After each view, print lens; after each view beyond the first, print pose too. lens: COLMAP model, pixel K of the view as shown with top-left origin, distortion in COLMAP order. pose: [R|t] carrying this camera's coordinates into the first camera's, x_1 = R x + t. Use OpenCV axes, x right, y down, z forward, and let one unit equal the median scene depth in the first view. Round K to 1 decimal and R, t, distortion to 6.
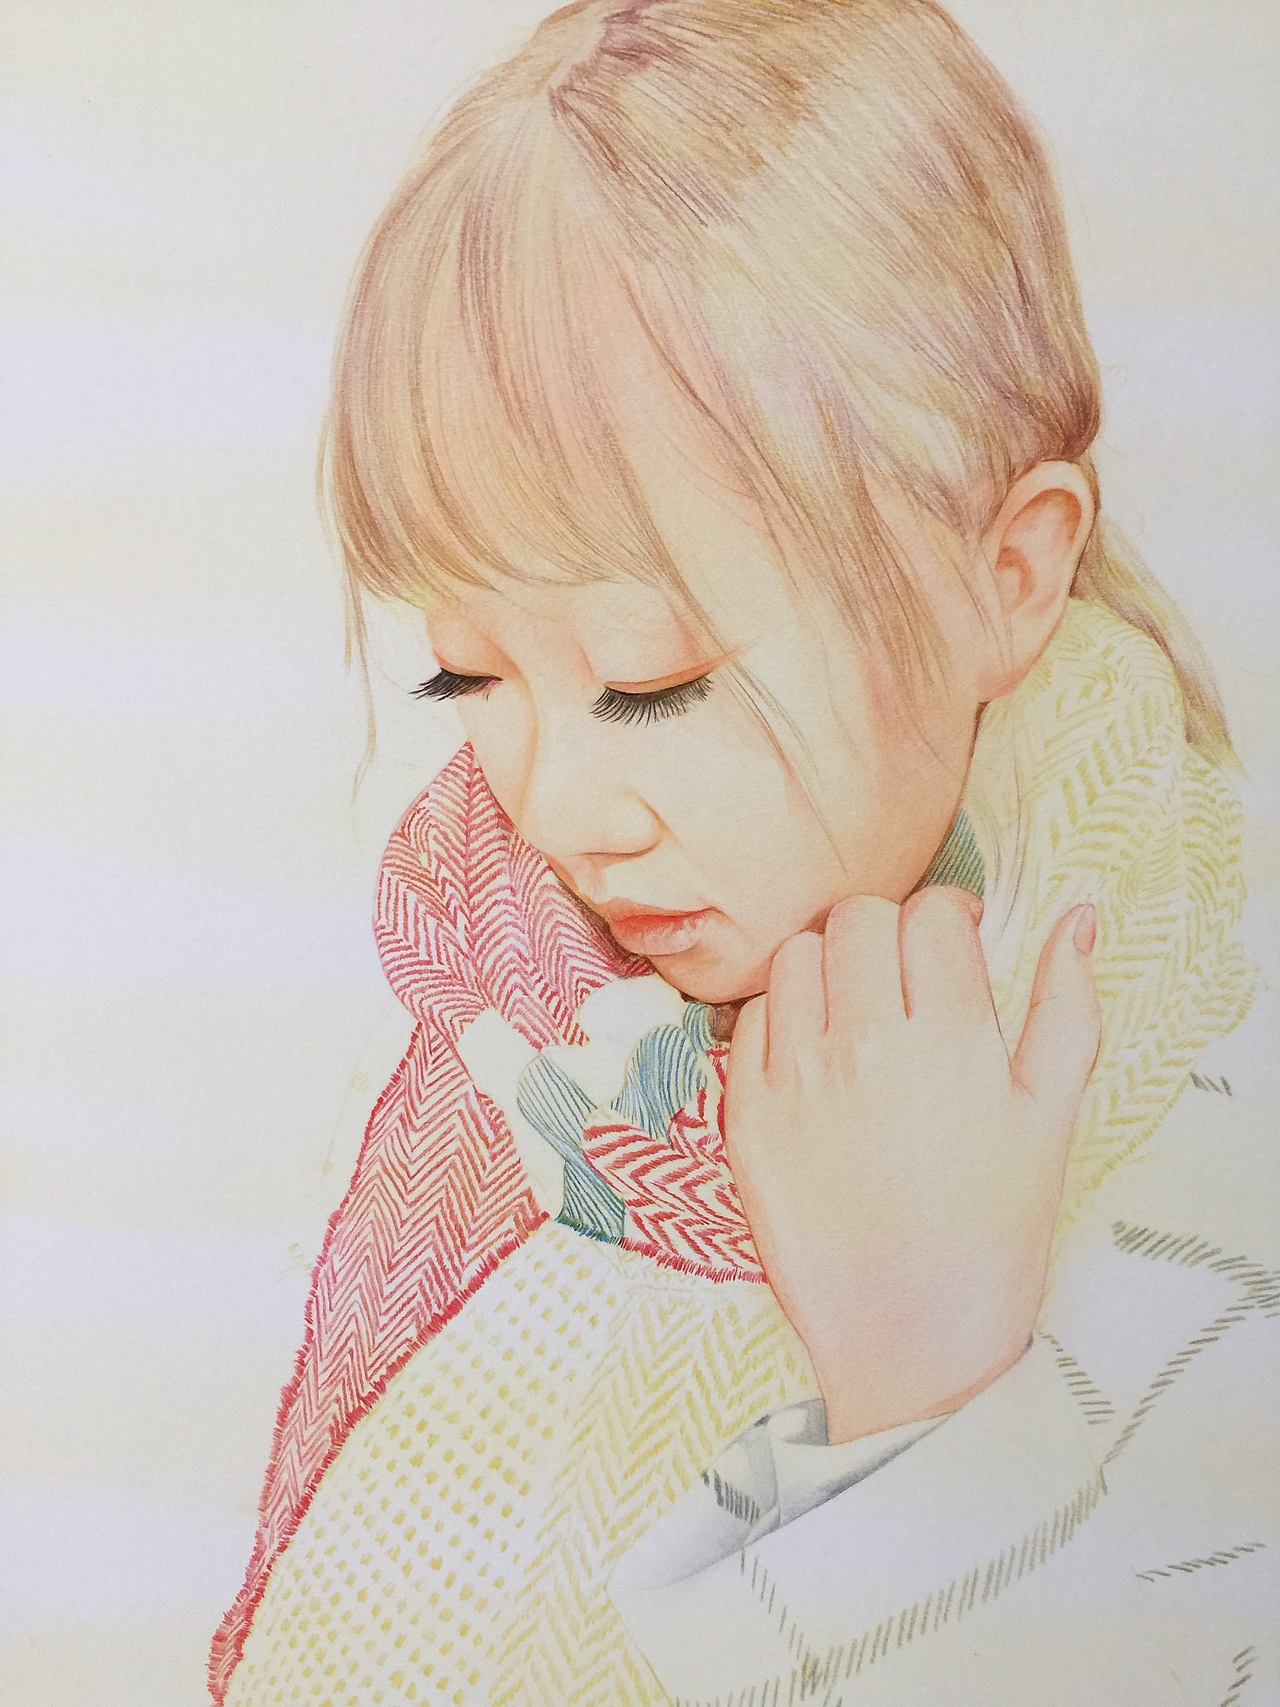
lens RADIAL K [[1495.8, 0, 632.6], [0, 1495.8, 843.8], [0, 0, 1]] dist [0.076656, -0.124372]
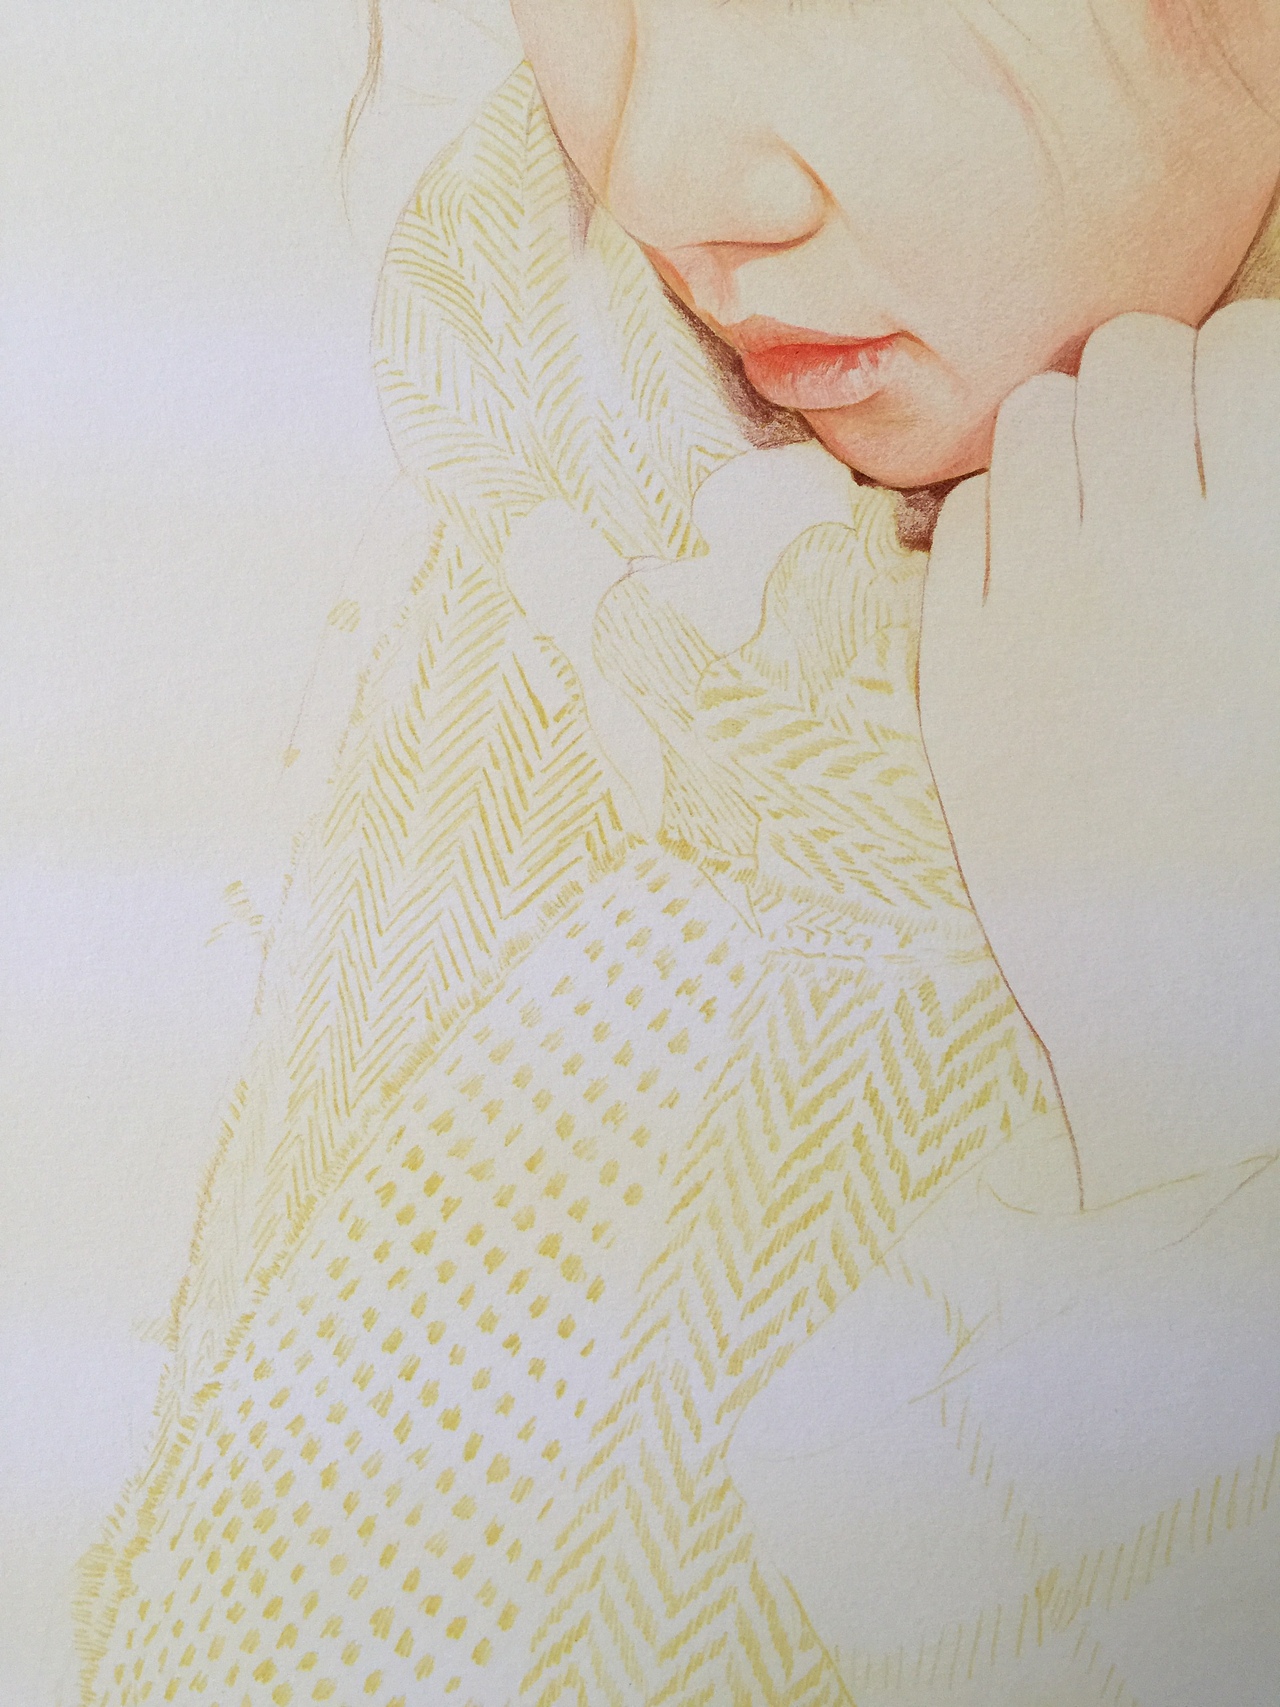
lens RADIAL K [[1495.8, 0, 649.3], [0, 1495.8, 839.2], [0, 0, 1]] dist [0.076656, -0.124372]
pose [[0.999335, 0.006258, 0.035910, -0.075659], [-0.002594, 0.994864, -0.101186, 0.316669], [-0.036358, 0.101026, 0.994219, 0.374774]]
